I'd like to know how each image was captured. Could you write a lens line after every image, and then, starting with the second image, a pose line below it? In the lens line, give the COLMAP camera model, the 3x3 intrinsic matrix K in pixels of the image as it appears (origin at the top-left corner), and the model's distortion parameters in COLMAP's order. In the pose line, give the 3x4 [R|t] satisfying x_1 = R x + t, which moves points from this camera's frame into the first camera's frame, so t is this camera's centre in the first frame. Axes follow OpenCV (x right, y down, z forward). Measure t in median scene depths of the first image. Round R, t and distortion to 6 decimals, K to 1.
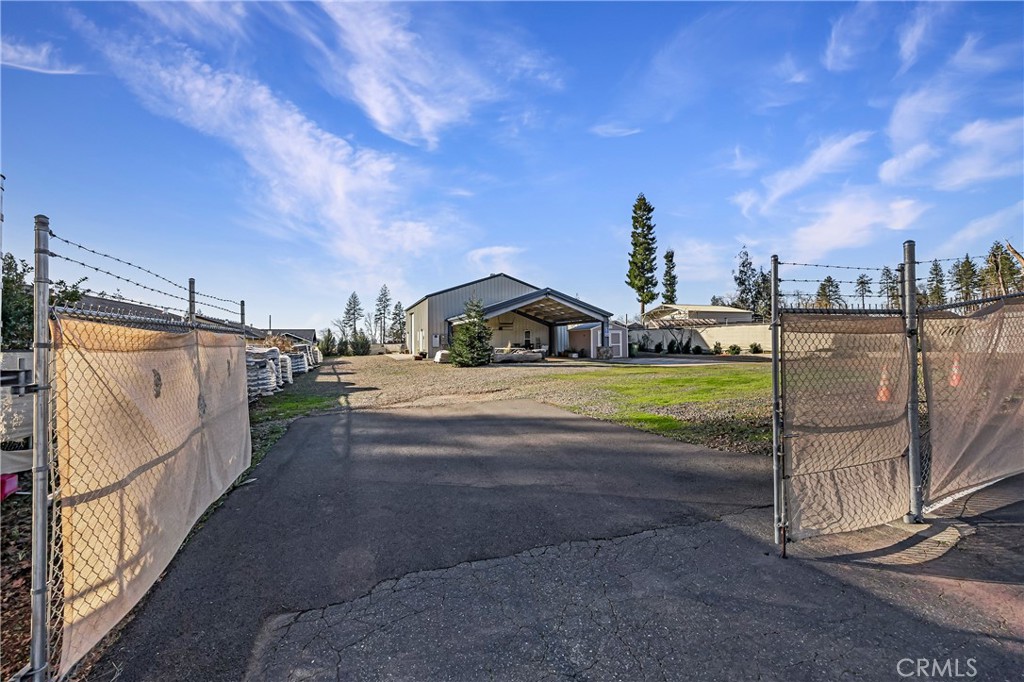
lens RADIAL K [[432.1, 0, 511.1], [0, 432.1, 340.0], [0, 0, 1]] dist [0.000794, -0.000002]
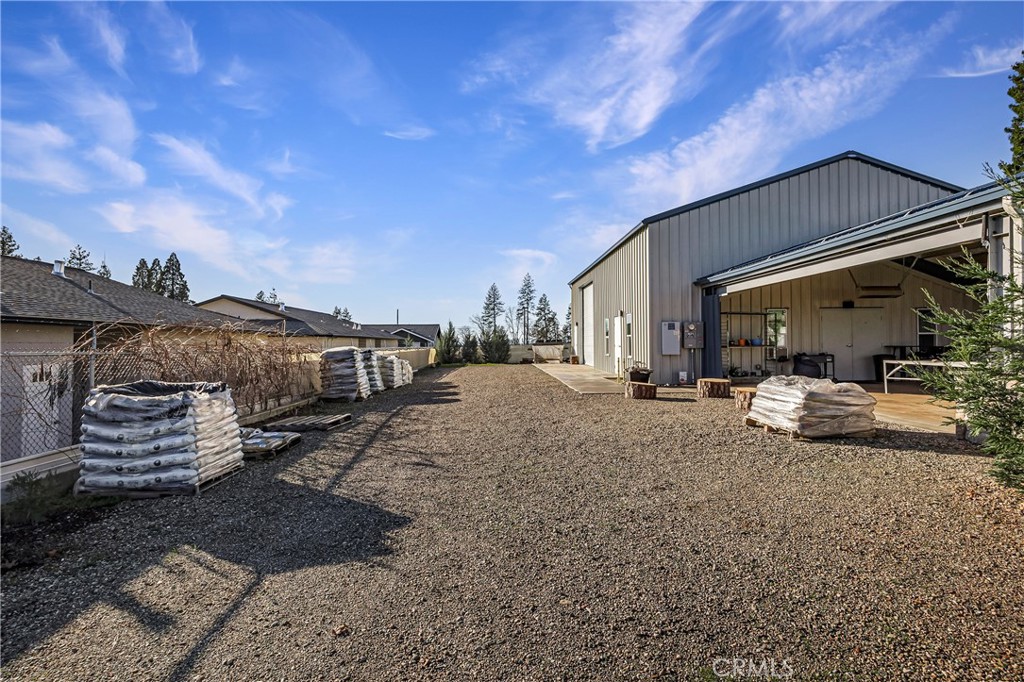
lens RADIAL K [[500.3, 0, 506.6], [0, 500.3, 334.3], [0, 0, 1]] dist [0.002915, 0.000783]
pose [[0.947309, -0.003328, -0.320305, -0.089303], [0.000020, 0.999947, -0.010331, 0.001652], [0.320322, 0.009781, 0.947258, 0.285807]]
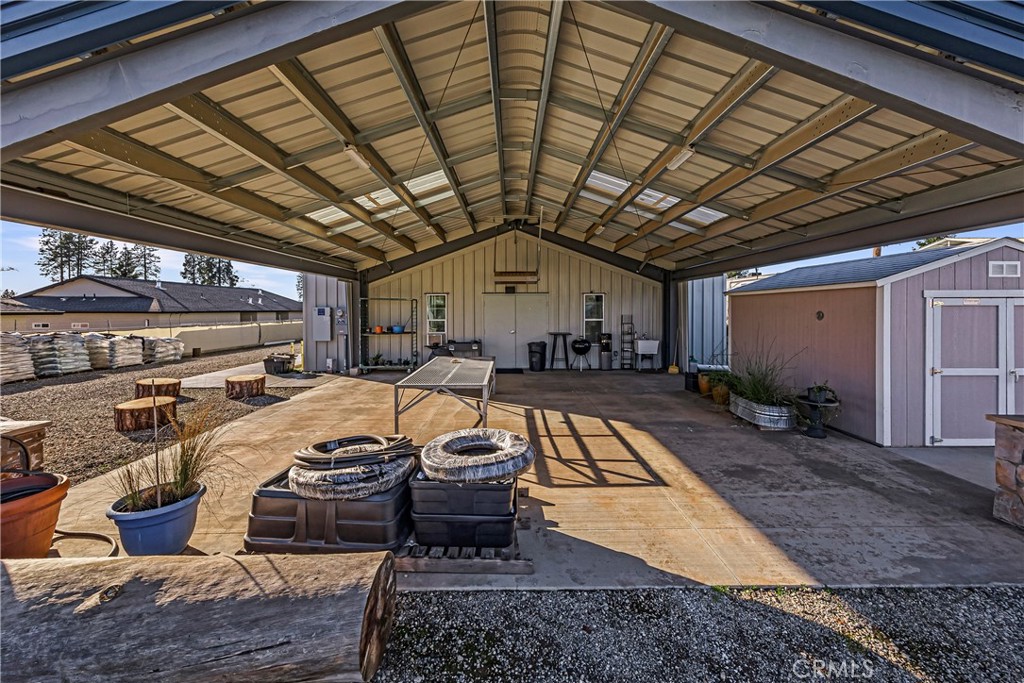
lens RADIAL K [[399.3, 0, 513.3], [0, 399.3, 312.0], [0, 0, 1]] dist [0.003535, -0.000333]
pose [[0.938888, 0.007758, -0.344135, 0.049747], [-0.002862, 0.999887, 0.014732, -0.007129], [0.344211, -0.012847, 0.938805, 0.387707]]
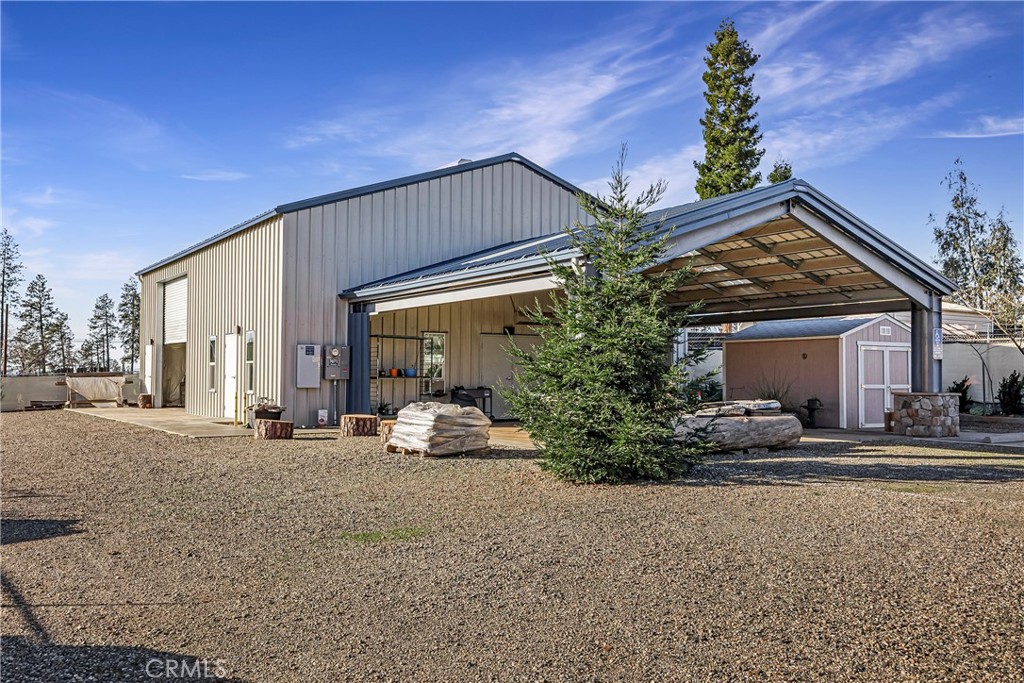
lens RADIAL K [[936.2, 0, 515.9], [0, 936.2, 344.7], [0, 0, 1]] dist [0.013768, 0.000000]
pose [[0.974845, 0.020020, 0.221982, -0.093668], [-0.013140, 0.999388, -0.032426, 0.003234], [-0.222495, 0.028693, 0.974512, 0.192543]]
